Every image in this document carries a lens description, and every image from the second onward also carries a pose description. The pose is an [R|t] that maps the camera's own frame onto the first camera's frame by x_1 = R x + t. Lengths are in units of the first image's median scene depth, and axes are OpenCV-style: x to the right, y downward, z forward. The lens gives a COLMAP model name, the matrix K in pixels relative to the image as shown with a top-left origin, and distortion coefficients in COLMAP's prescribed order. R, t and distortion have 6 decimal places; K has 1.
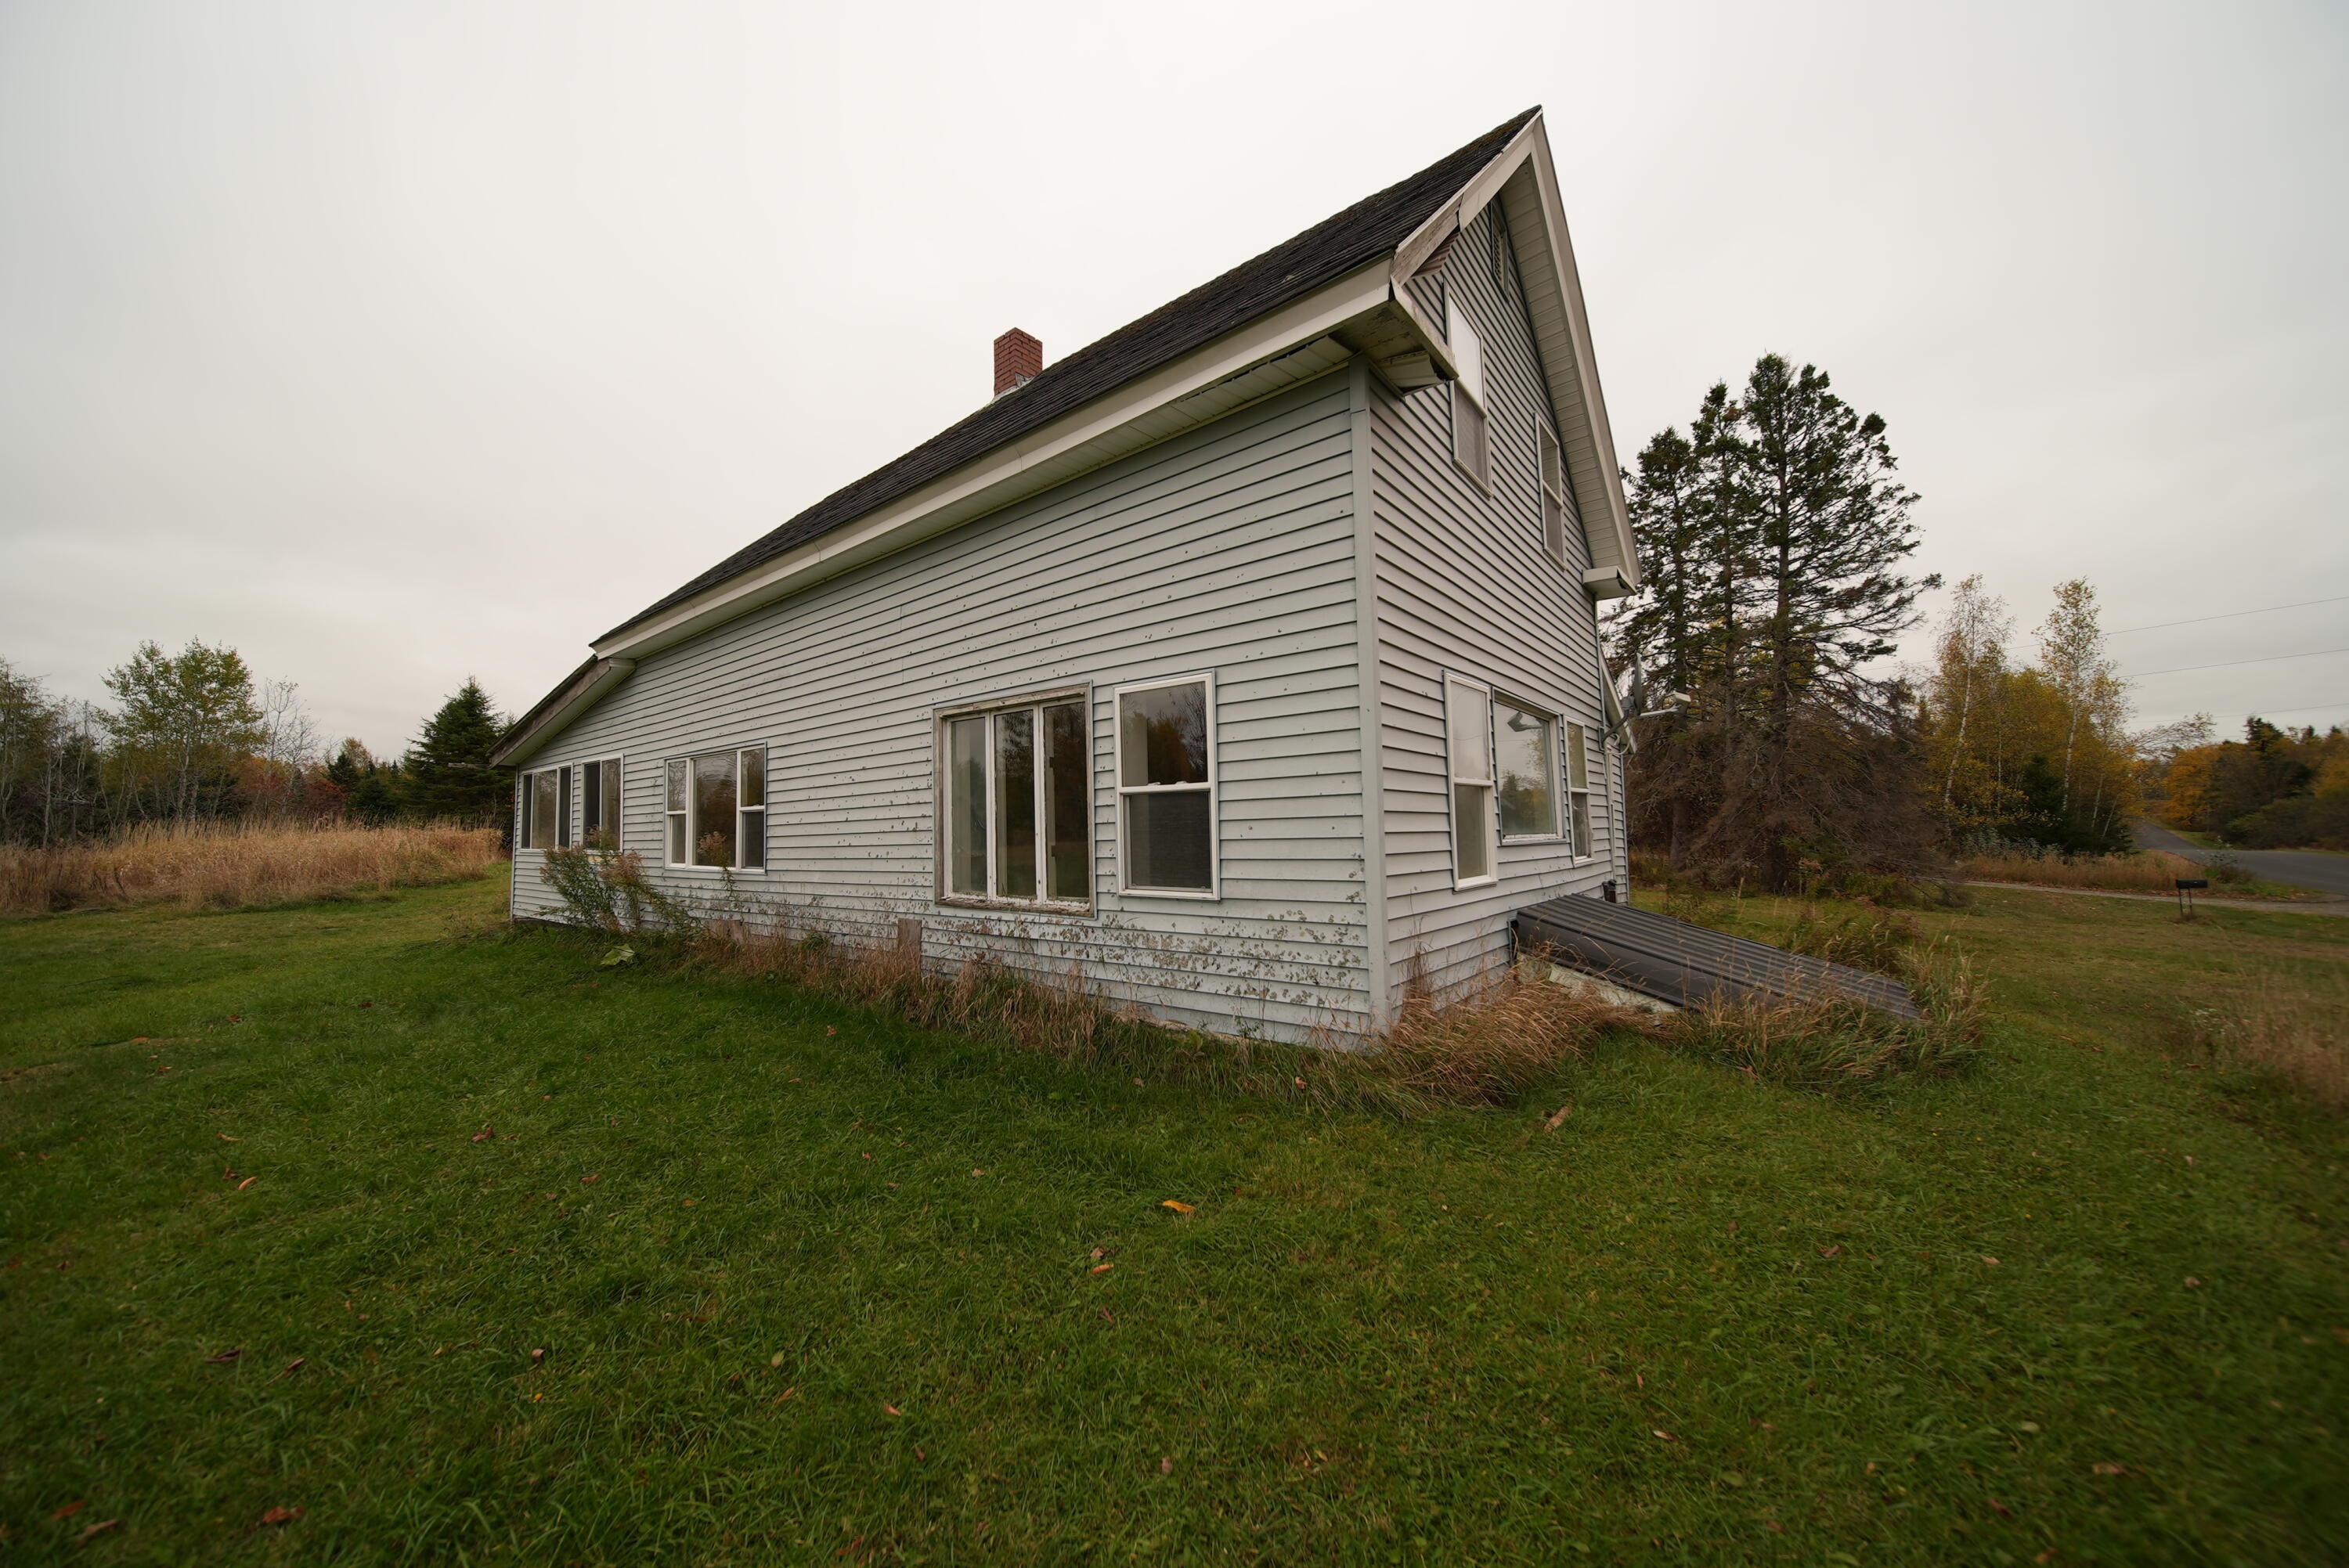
lens RADIAL K [[834.9, 0, 1159.0], [0, 834.9, 797.7], [0, 0, 1]] dist [-0.001230, -0.000140]
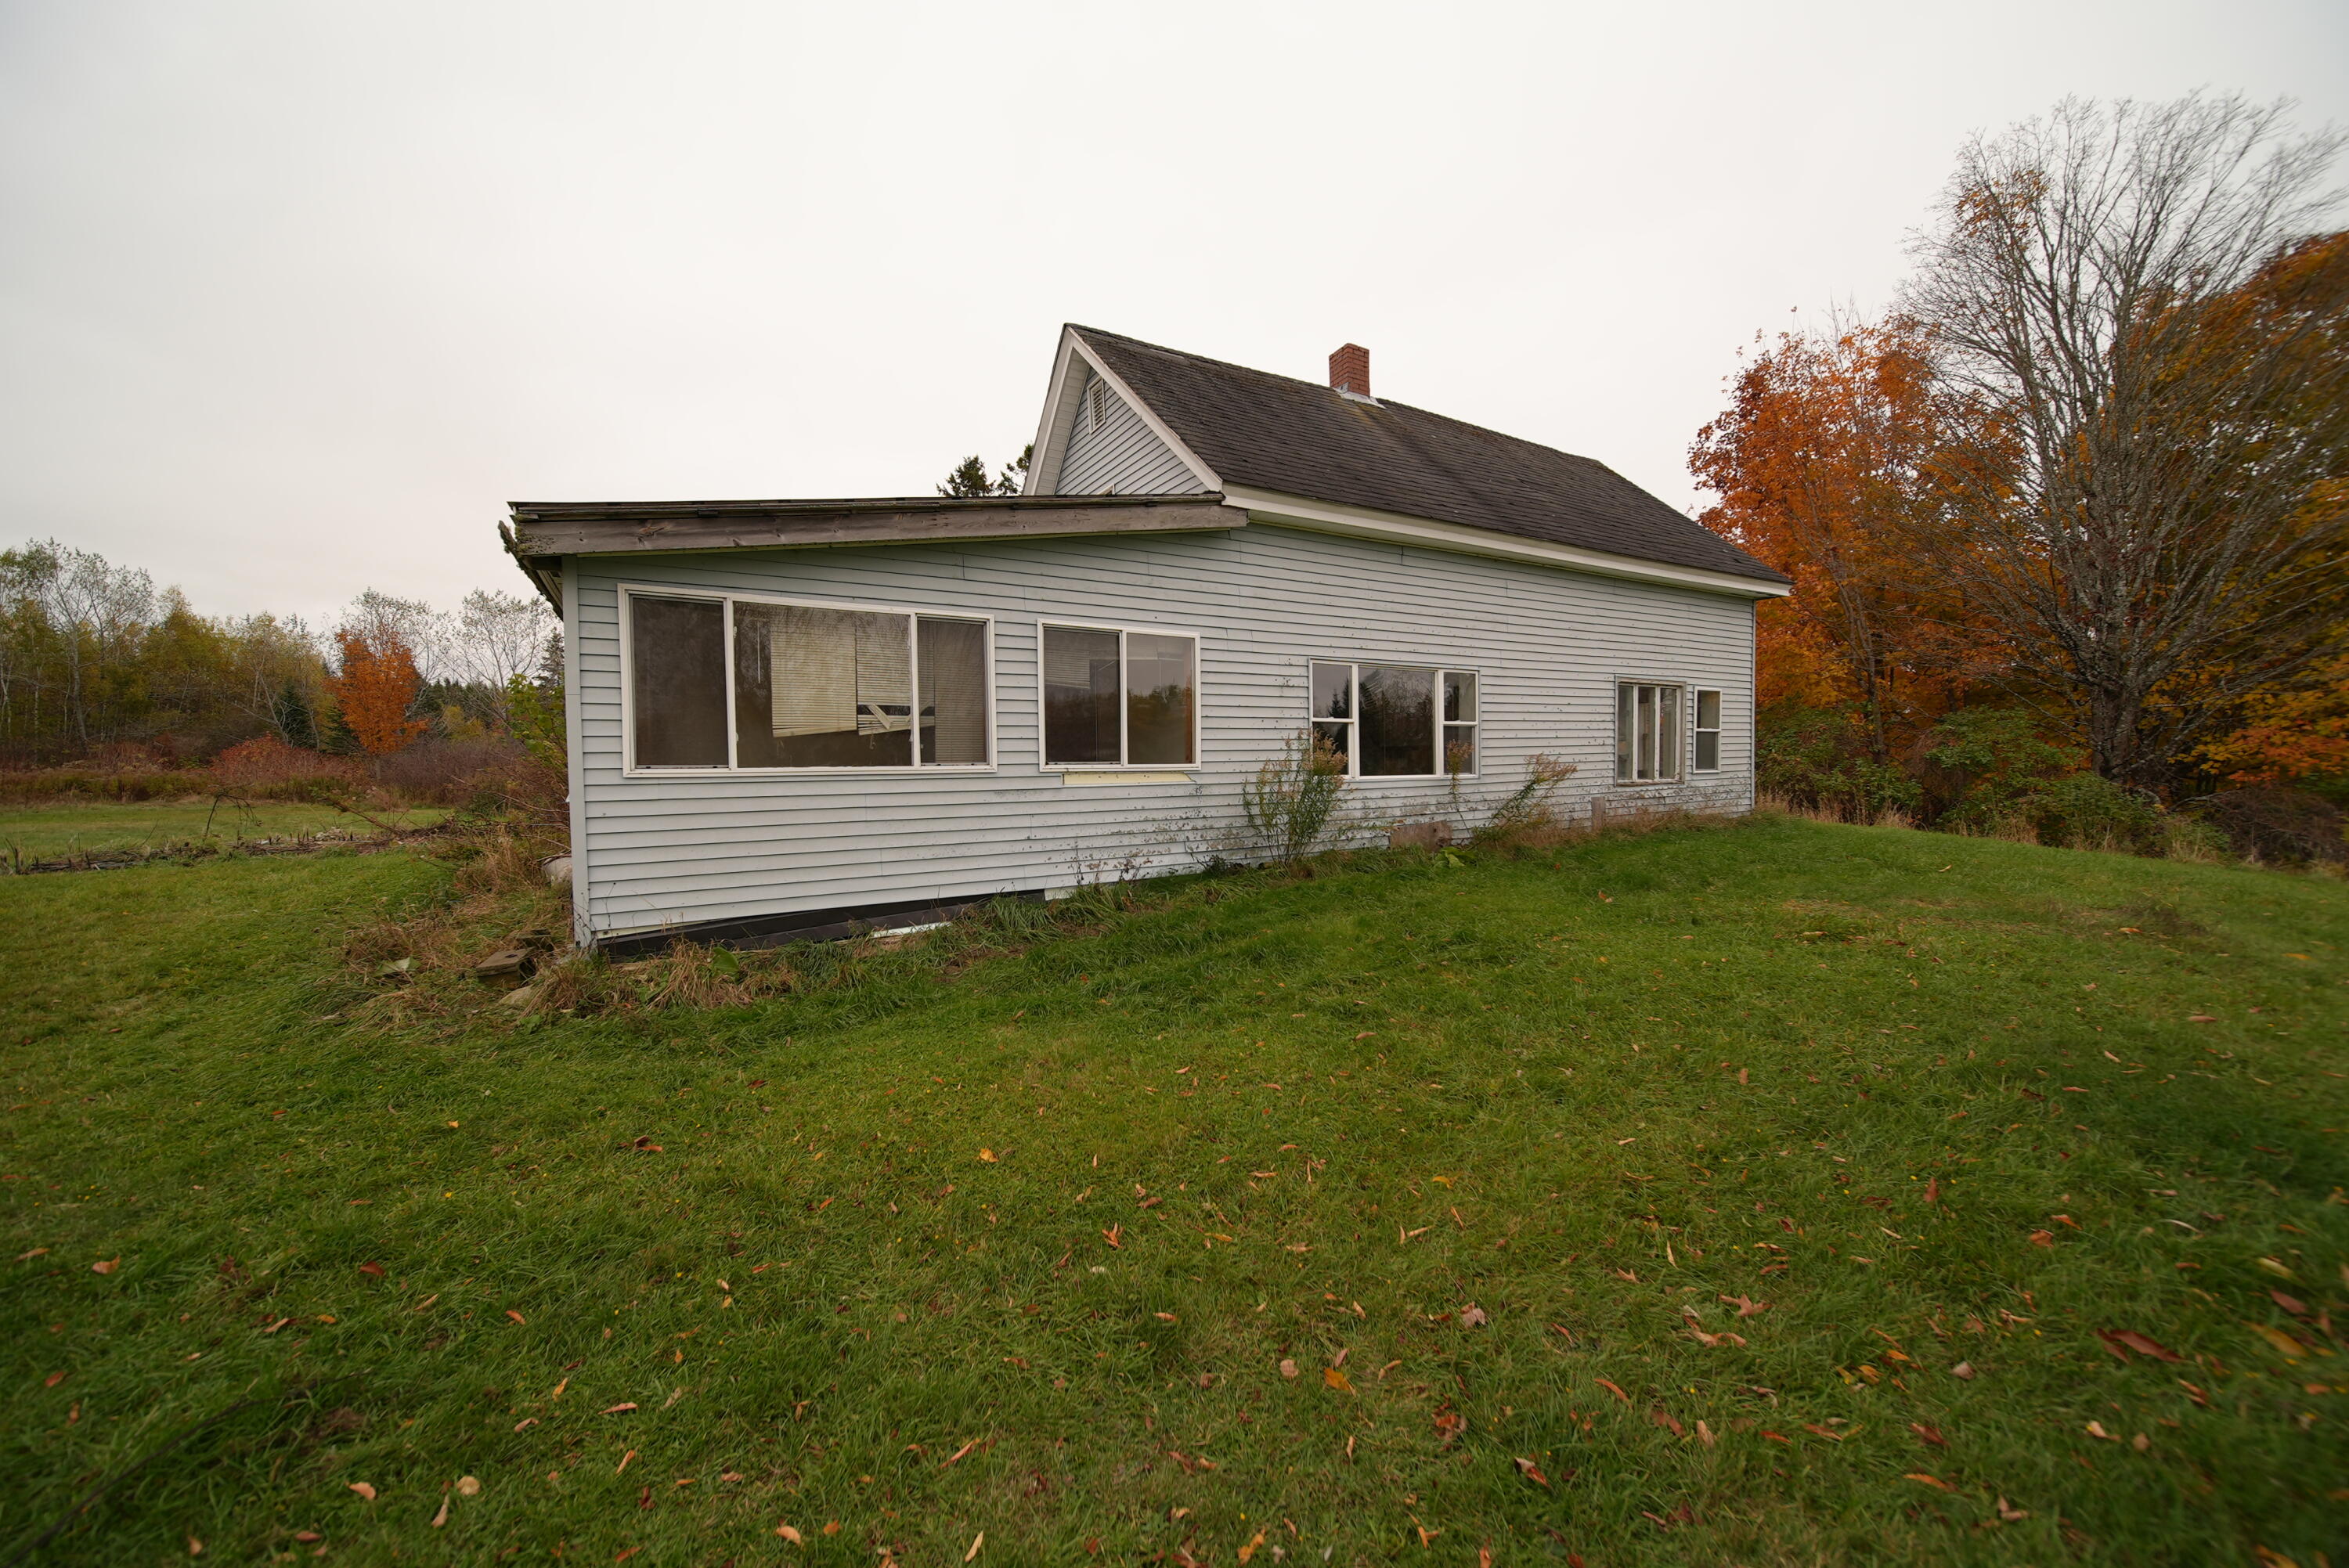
lens RADIAL K [[834.9, 0, 1159.0], [0, 834.9, 797.7], [0, 0, 1]] dist [-0.001230, -0.000140]
pose [[0.345708, -0.022170, 0.938080, -1.932984], [-0.024803, 0.999156, 0.032753, 0.099450], [-0.938014, -0.034590, 0.344866, 1.096469]]
